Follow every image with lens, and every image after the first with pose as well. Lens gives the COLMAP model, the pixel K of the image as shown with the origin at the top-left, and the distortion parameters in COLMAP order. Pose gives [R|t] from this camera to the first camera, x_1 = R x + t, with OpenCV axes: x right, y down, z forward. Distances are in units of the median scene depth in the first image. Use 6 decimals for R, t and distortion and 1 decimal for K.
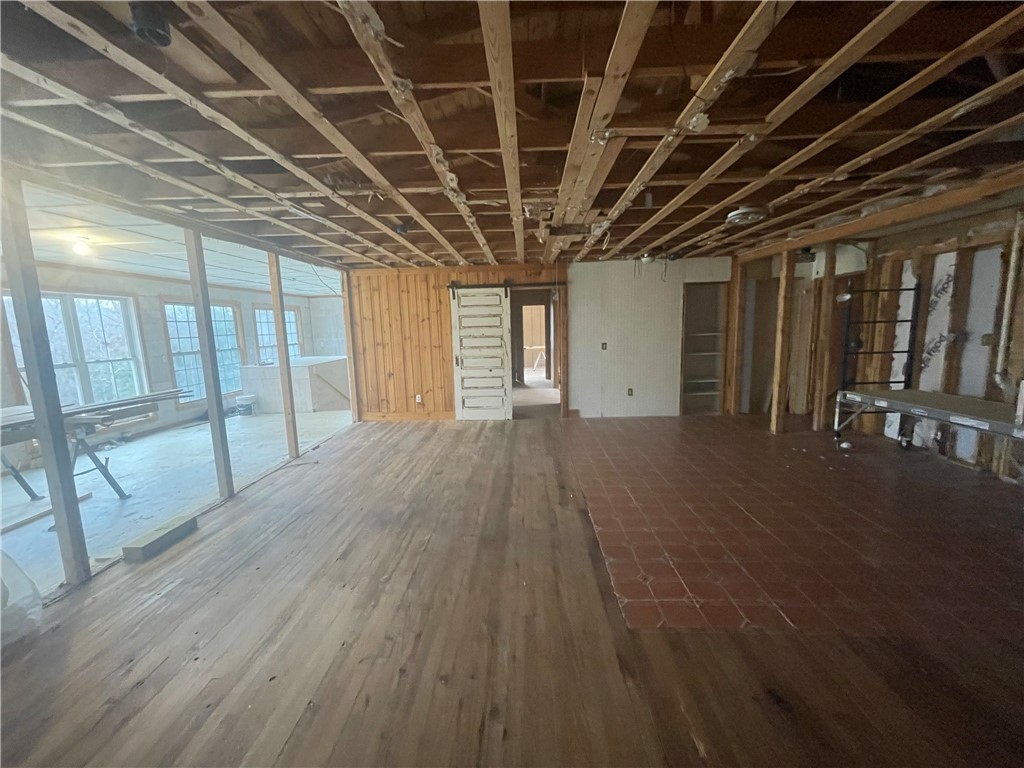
lens RADIAL K [[412.5, 0, 509.7], [0, 412.5, 386.2], [0, 0, 1]] dist [-0.001412, 0.000718]
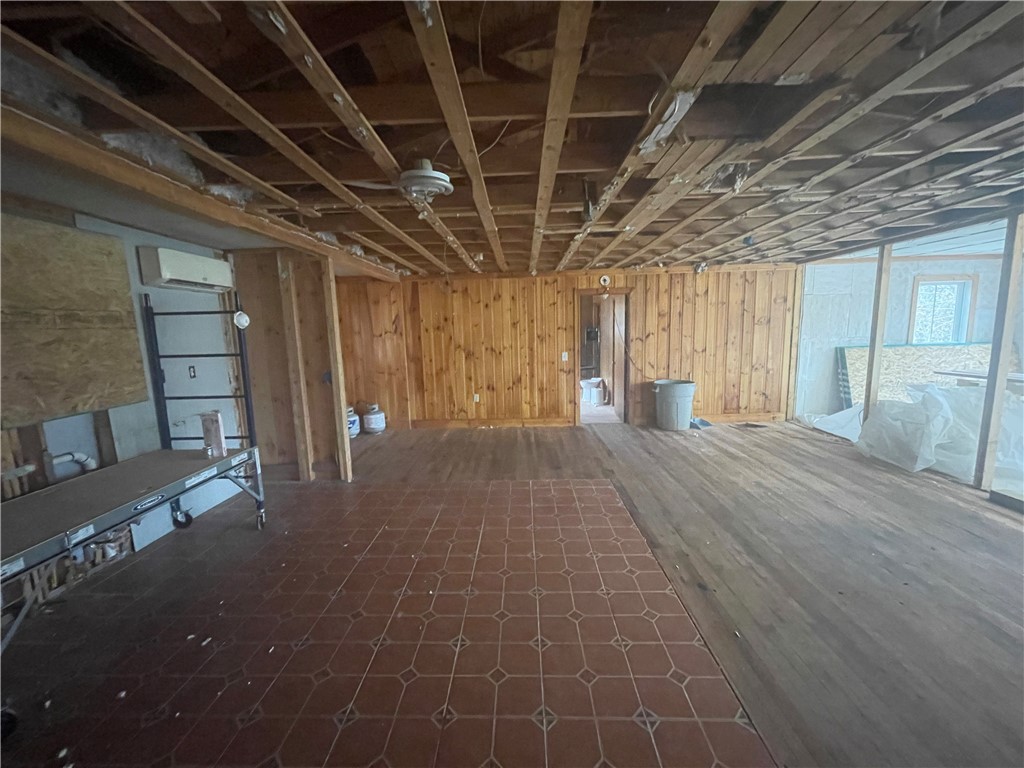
lens RADIAL K [[412.5, 0, 507.6], [0, 412.5, 387.8], [0, 0, 1]] dist [-0.001412, 0.000718]
pose [[-0.998343, 0.057497, -0.002392, 0.250746], [0.054452, 0.957278, 0.283996, -0.151702], [0.018619, 0.283395, -0.958823, 0.920992]]
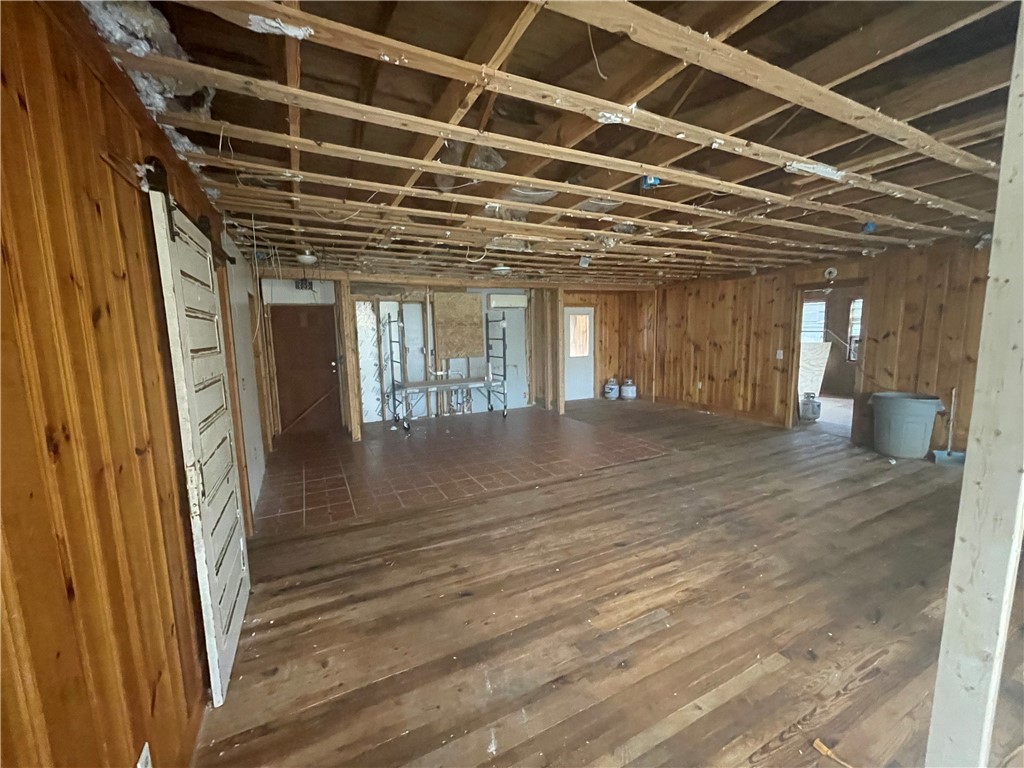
lens RADIAL K [[412.5, 0, 509.8], [0, 412.5, 385.1], [0, 0, 1]] dist [-0.001412, 0.000718]
pose [[-0.484923, -0.073494, 0.871463, -0.454276], [0.163684, 0.971227, 0.172989, -0.136791], [-0.859103, 0.226531, -0.458940, 0.962576]]
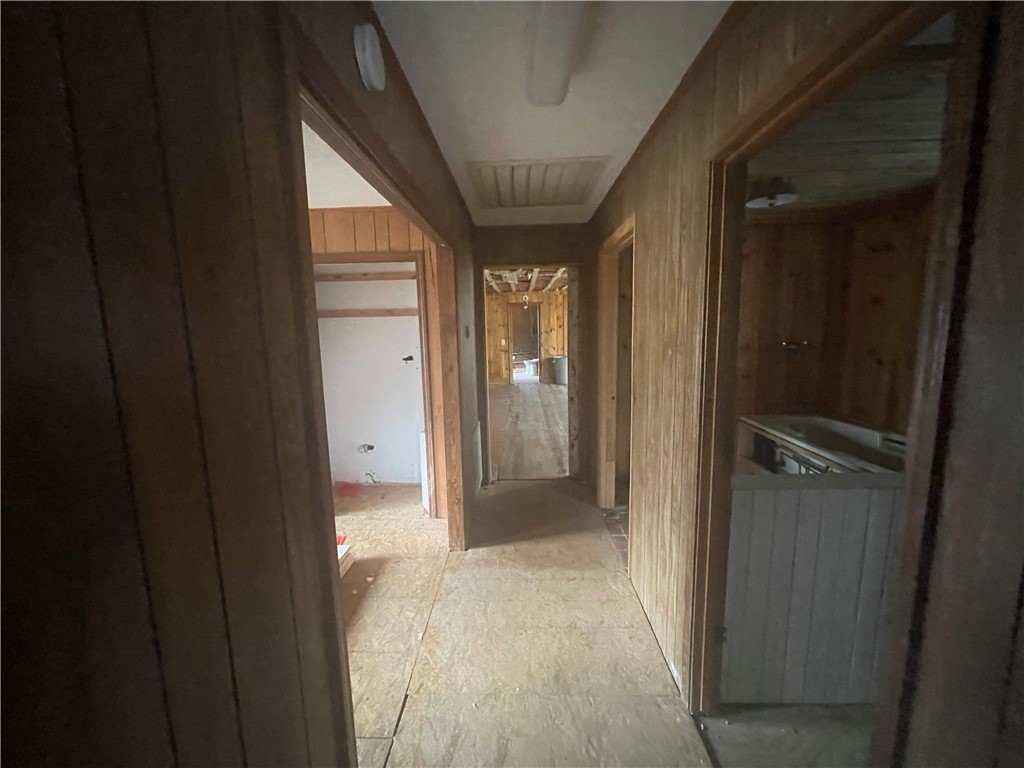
lens RADIAL K [[412.5, 0, 510.6], [0, 412.5, 385.2], [0, 0, 1]] dist [-0.001412, 0.000718]
pose [[-0.998549, 0.053541, -0.005714, 0.091624], [0.049701, 0.957313, 0.284748, -0.249090], [0.020716, 0.284051, -0.958585, 1.642697]]
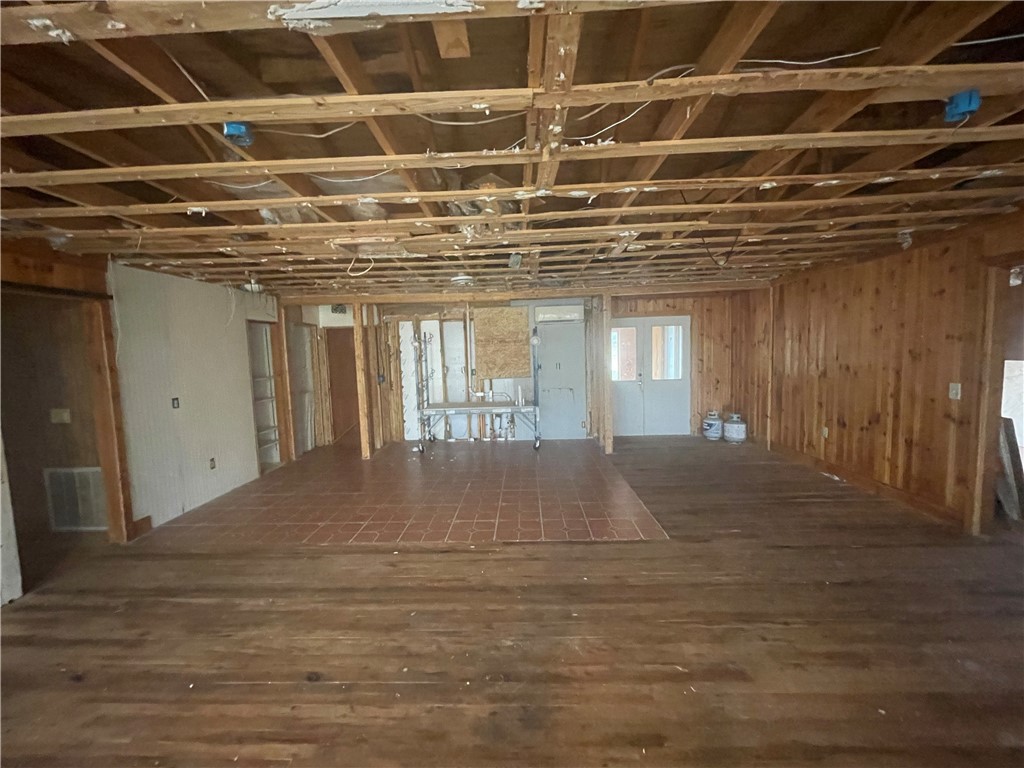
lens RADIAL K [[412.5, 0, 509.0], [0, 412.5, 386.0], [0, 0, 1]] dist [-0.001412, 0.000718]
pose [[-0.005146, -0.057442, 0.998336, -0.421947], [0.178380, 0.982284, 0.057438, -0.068300], [-0.983948, 0.178378, 0.005191, 0.487583]]
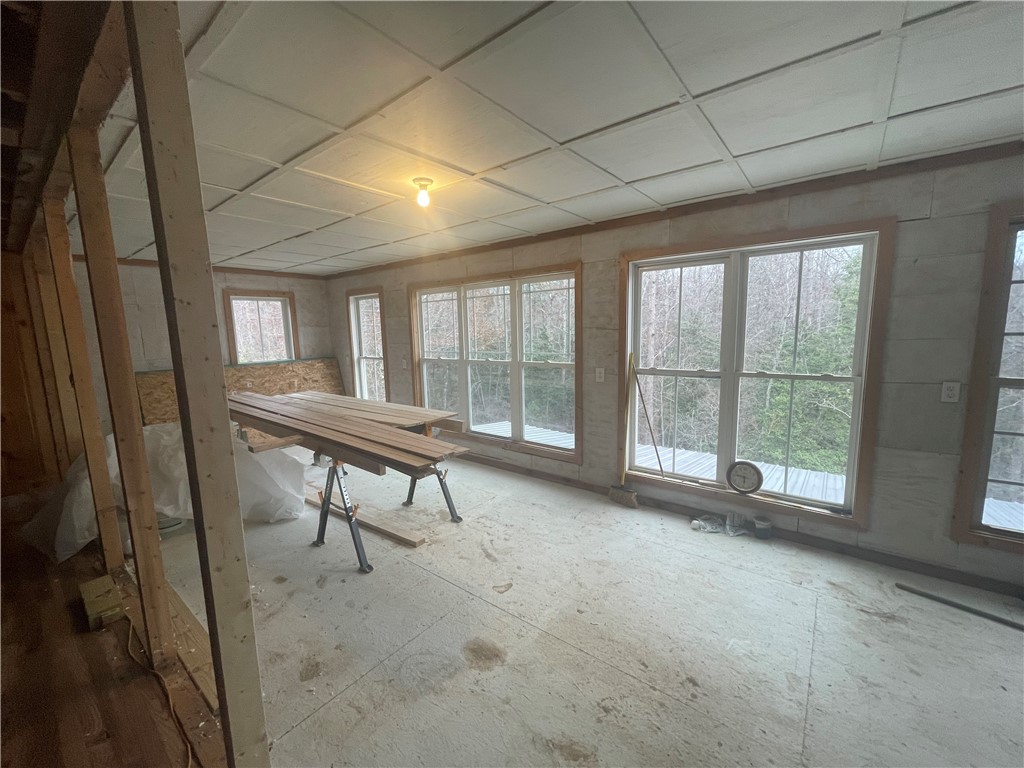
lens RADIAL K [[412.5, 0, 509.0], [0, 412.5, 385.9], [0, 0, 1]] dist [-0.001412, 0.000718]
pose [[-0.589257, 0.156696, -0.792605, -0.352967], [-0.075873, 0.965945, 0.247372, -0.138704], [0.804375, 0.205903, -0.557301, 0.944204]]
